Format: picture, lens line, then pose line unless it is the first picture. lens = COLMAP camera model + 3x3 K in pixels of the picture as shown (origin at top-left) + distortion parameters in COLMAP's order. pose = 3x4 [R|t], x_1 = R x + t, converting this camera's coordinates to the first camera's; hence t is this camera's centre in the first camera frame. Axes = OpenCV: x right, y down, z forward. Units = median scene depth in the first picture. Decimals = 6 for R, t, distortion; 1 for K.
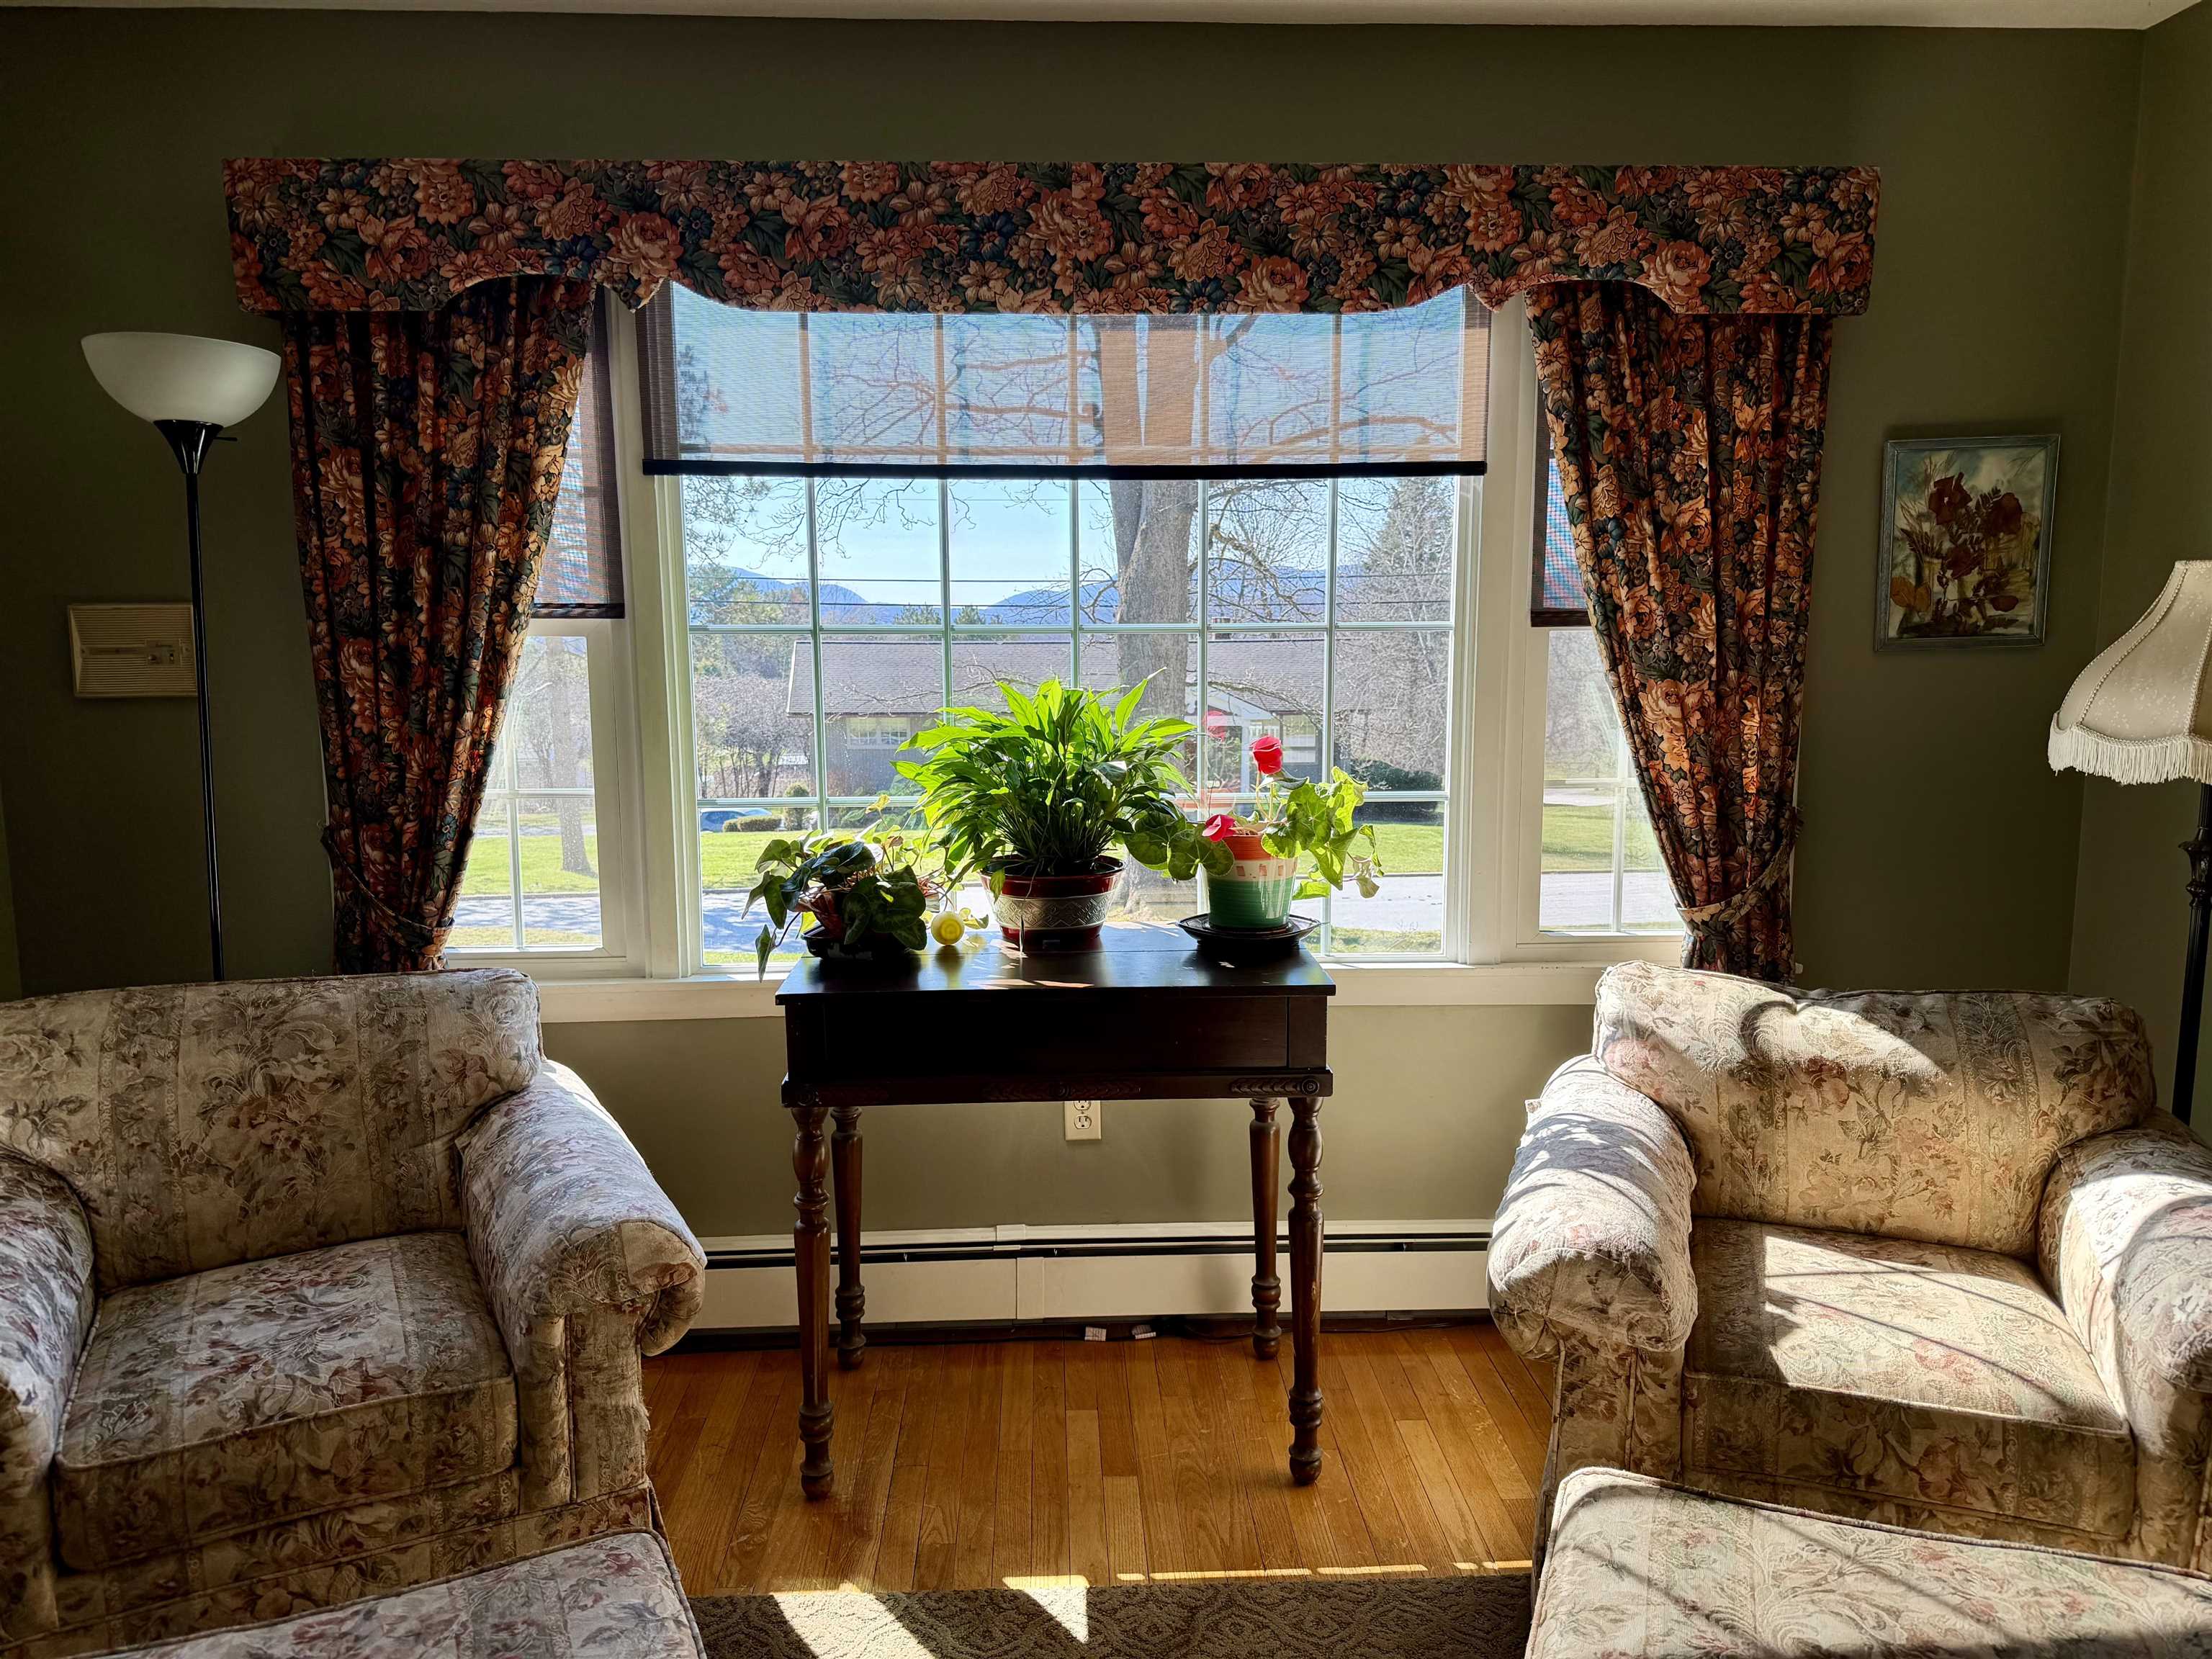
lens RADIAL K [[1552.1, 0, 1106.0], [0, 1552.1, 829.5], [0, 0, 1]] dist [0.051501, -0.081255]
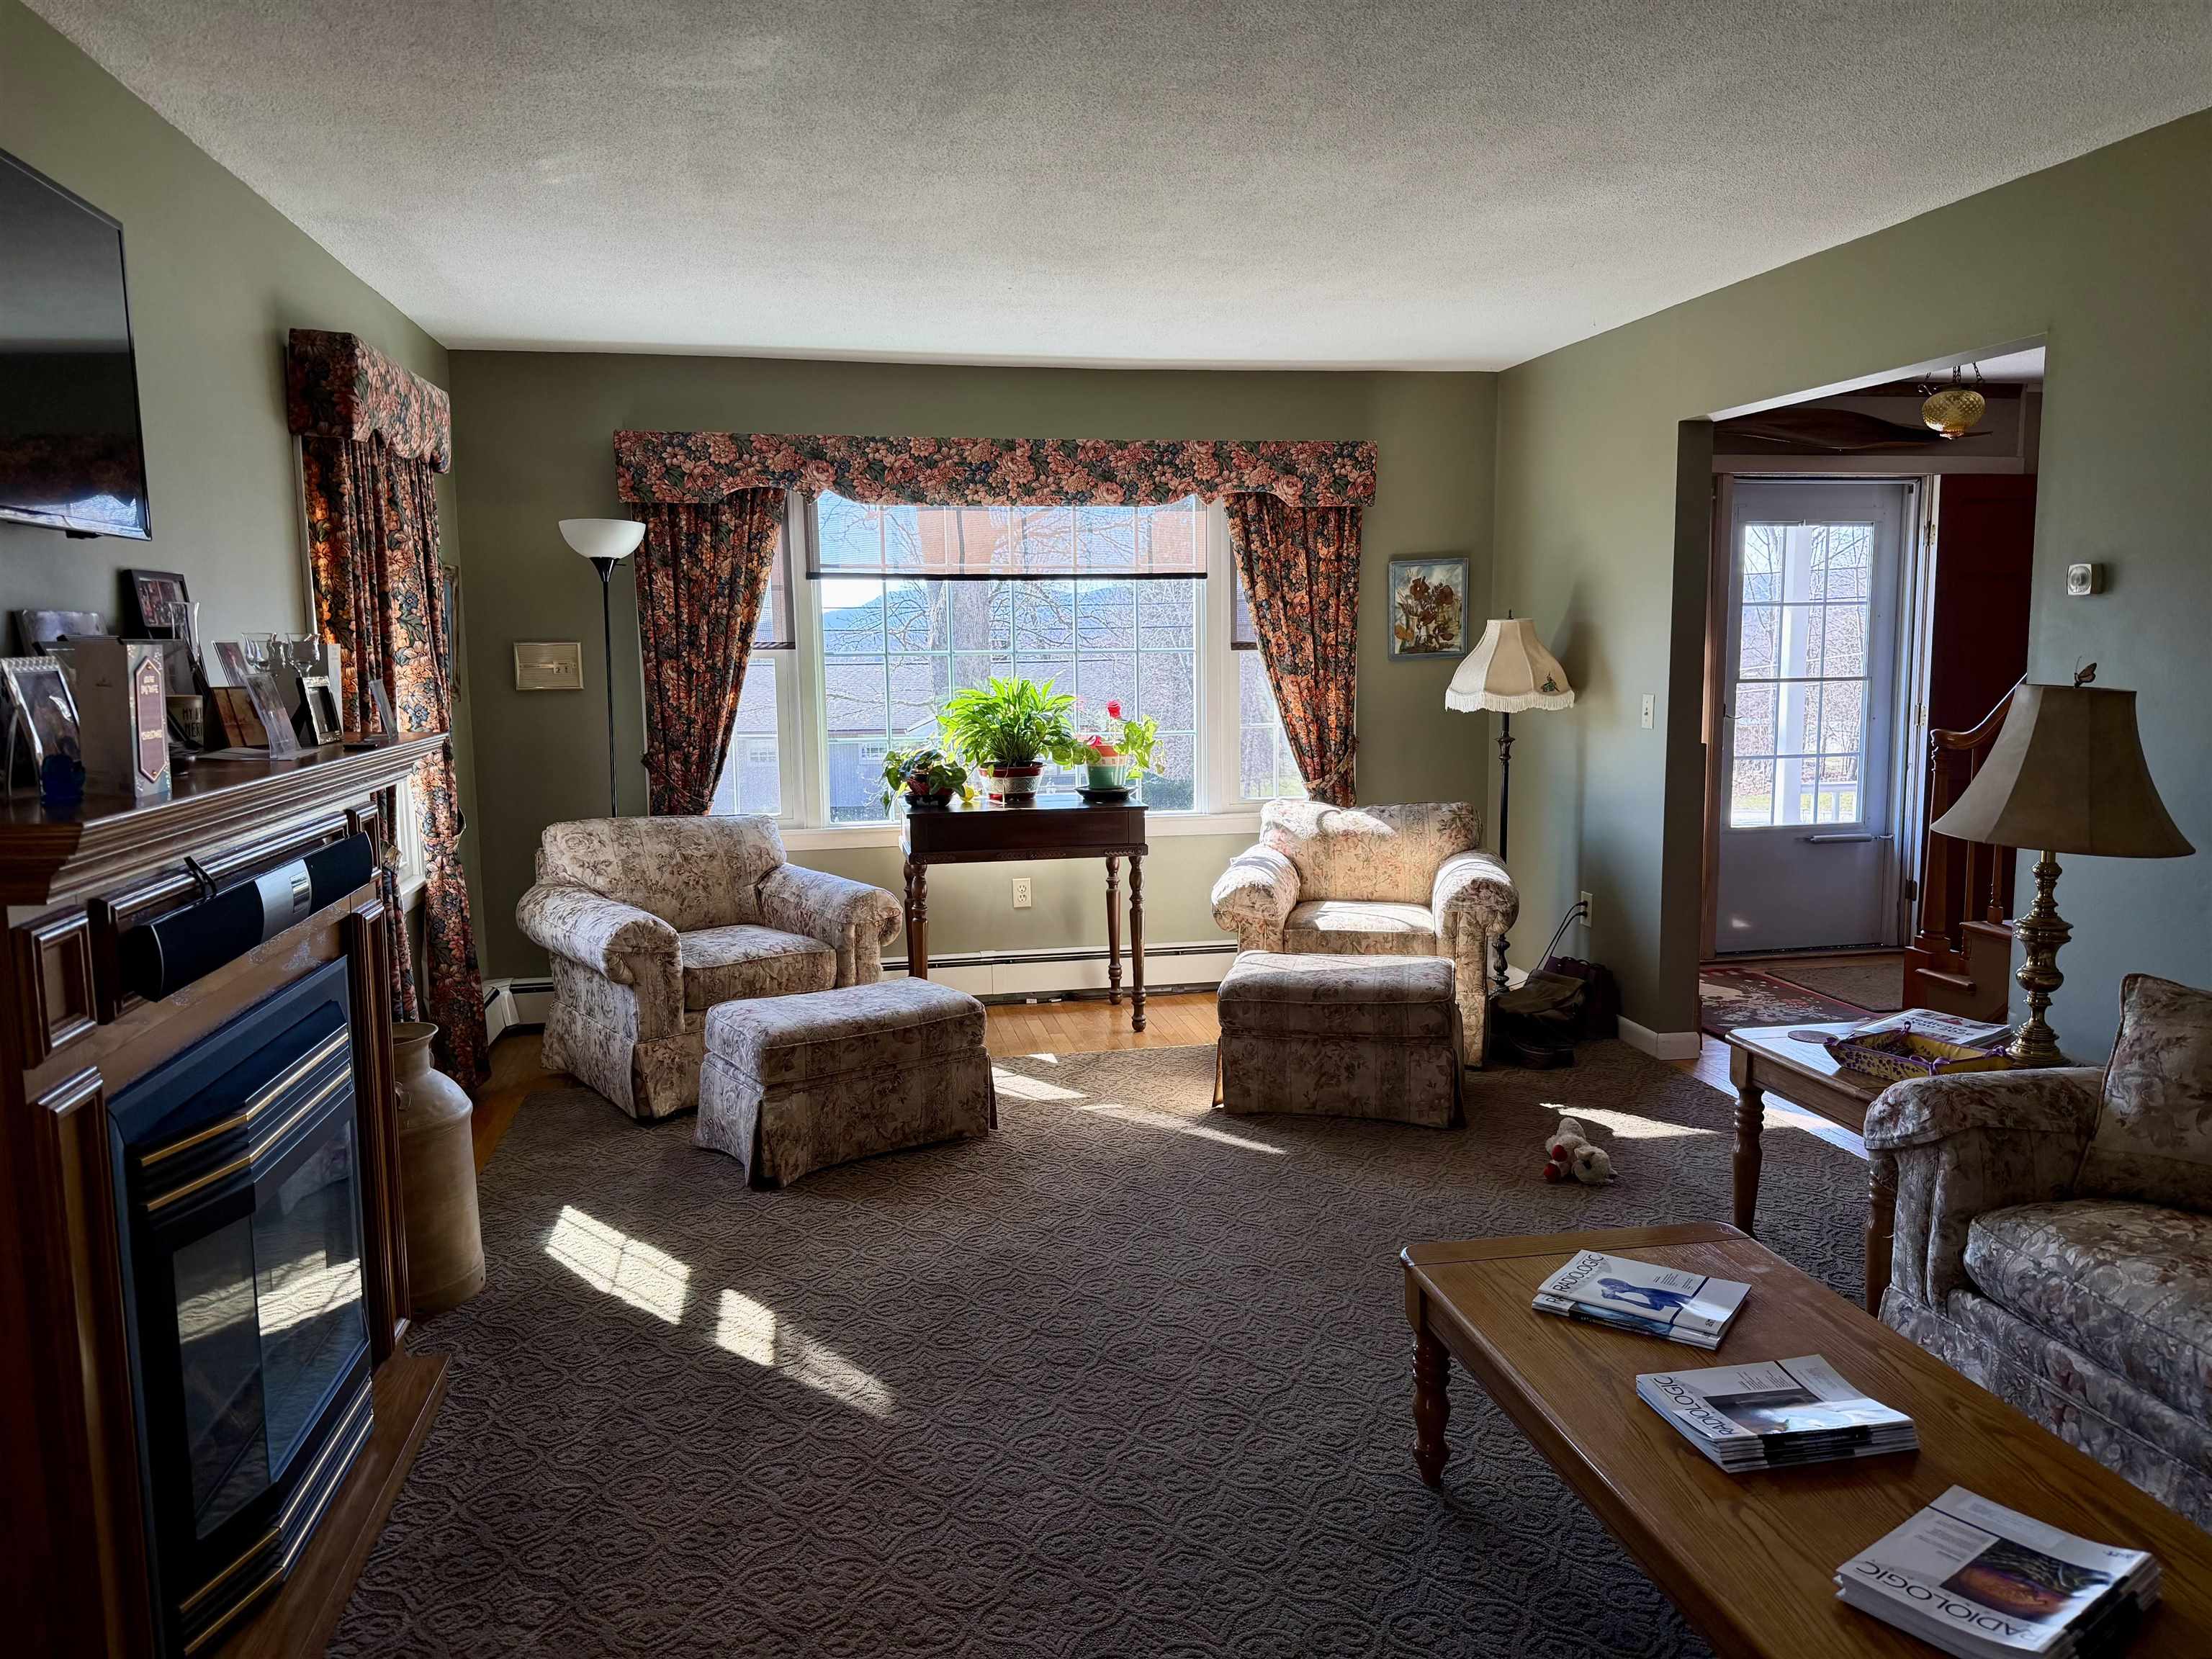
lens RADIAL K [[1555.0, 0, 1106.0], [0, 1555.0, 829.5], [0, 0, 1]] dist [0.147849, -0.000398]
pose [[0.988653, -0.025615, 0.148020, -0.229739], [0.028020, 0.999507, -0.014182, 0.148384], [-0.147584, 0.018169, 0.988883, -1.144497]]
